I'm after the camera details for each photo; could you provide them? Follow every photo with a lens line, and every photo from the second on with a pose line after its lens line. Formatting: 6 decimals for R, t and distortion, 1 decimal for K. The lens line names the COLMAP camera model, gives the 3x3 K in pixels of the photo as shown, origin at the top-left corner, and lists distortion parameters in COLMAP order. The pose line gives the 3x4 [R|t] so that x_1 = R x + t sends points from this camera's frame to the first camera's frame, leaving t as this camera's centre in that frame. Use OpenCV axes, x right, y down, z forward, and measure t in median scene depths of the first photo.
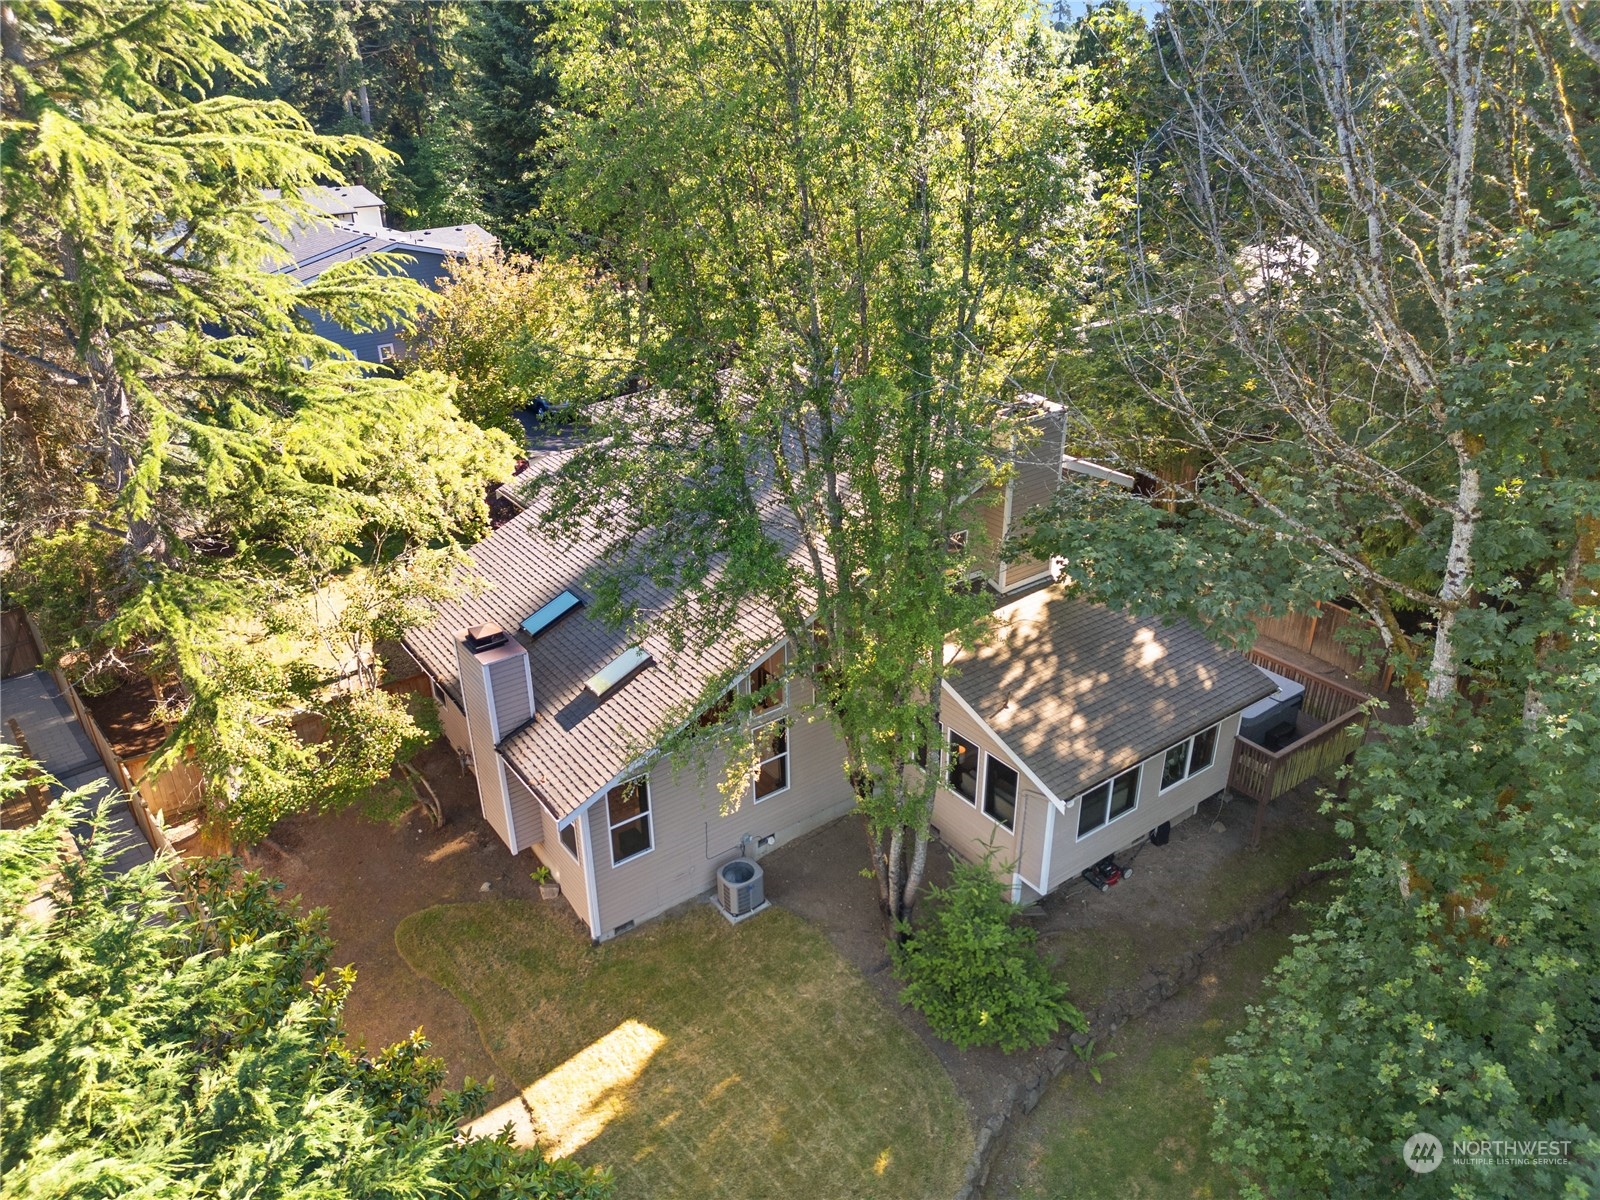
lens RADIAL K [[1123.9, 0, 800.0], [0, 1123.9, 600.0], [0, 0, 1]] dist [0.031020, -0.003331]
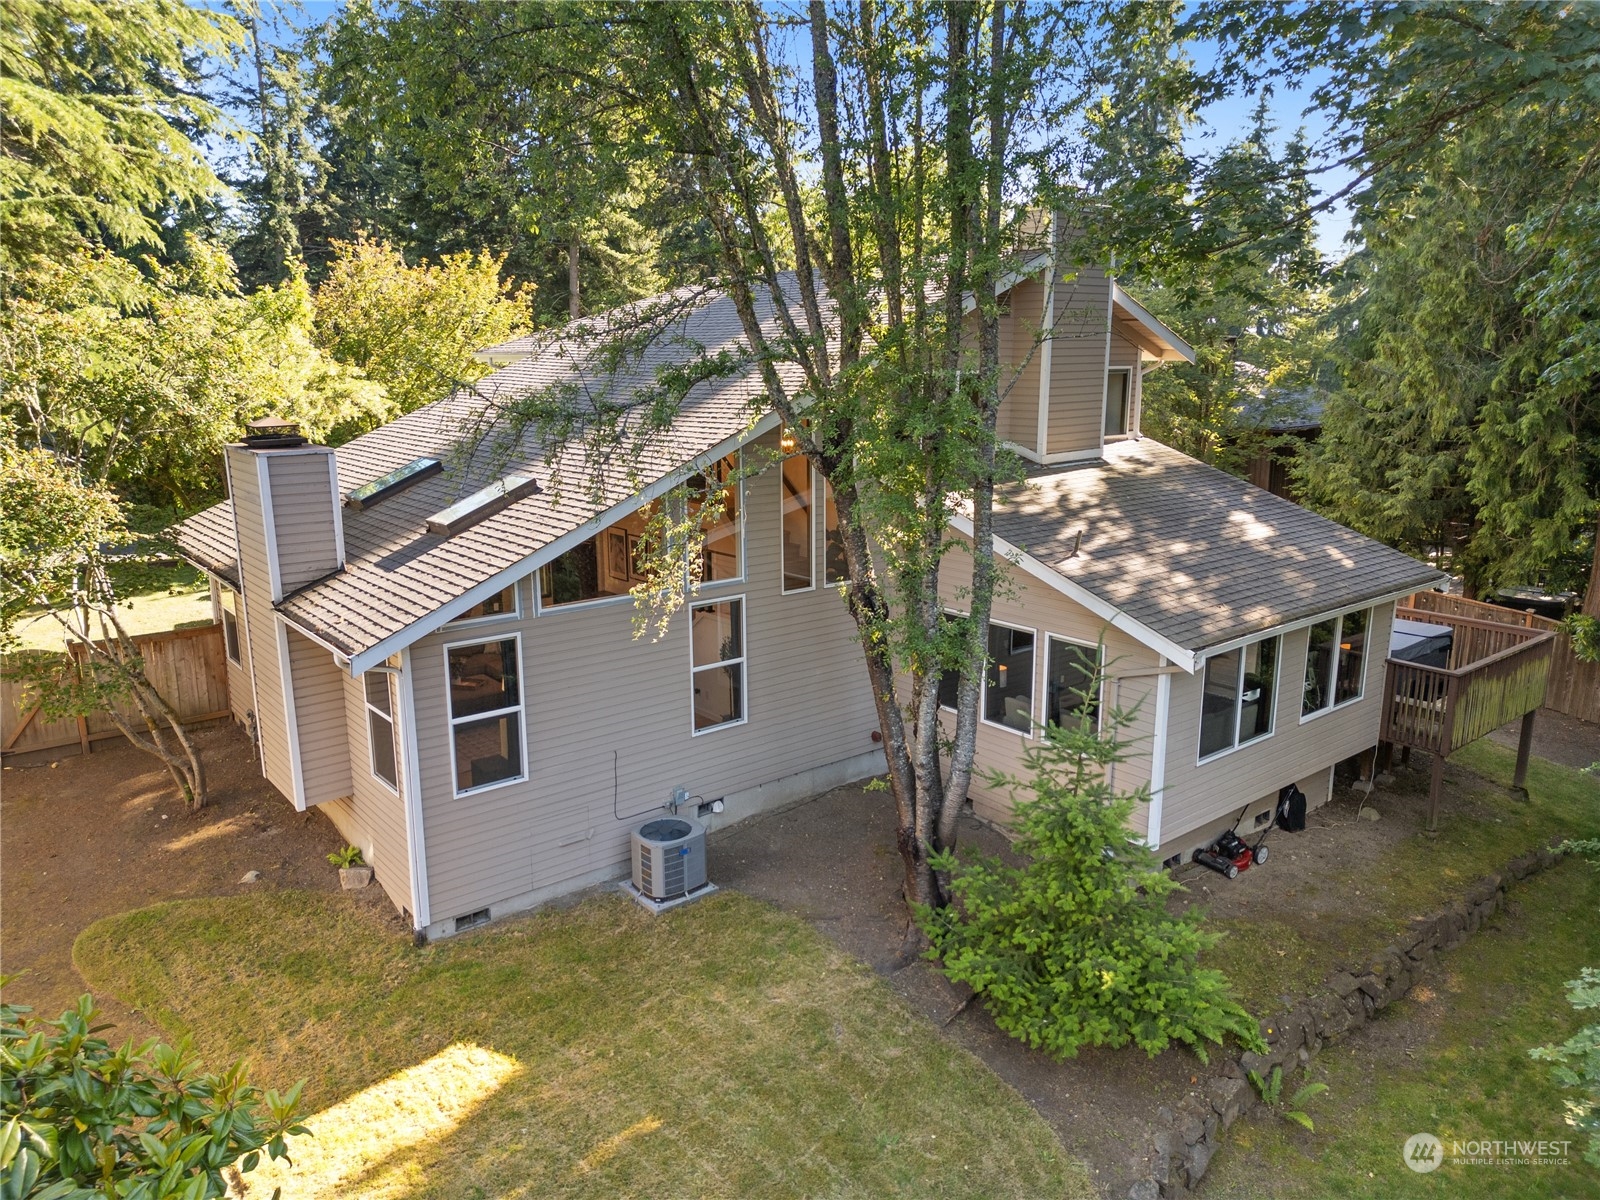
lens RADIAL K [[1123.9, 0, 800.0], [0, 1123.9, 600.0], [0, 0, 1]] dist [0.031020, -0.003331]
pose [[0.998747, -0.009395, 0.049154, -0.010240], [0.021237, 0.968958, -0.246311, 0.283658], [-0.045314, 0.247046, 0.967944, 0.376918]]
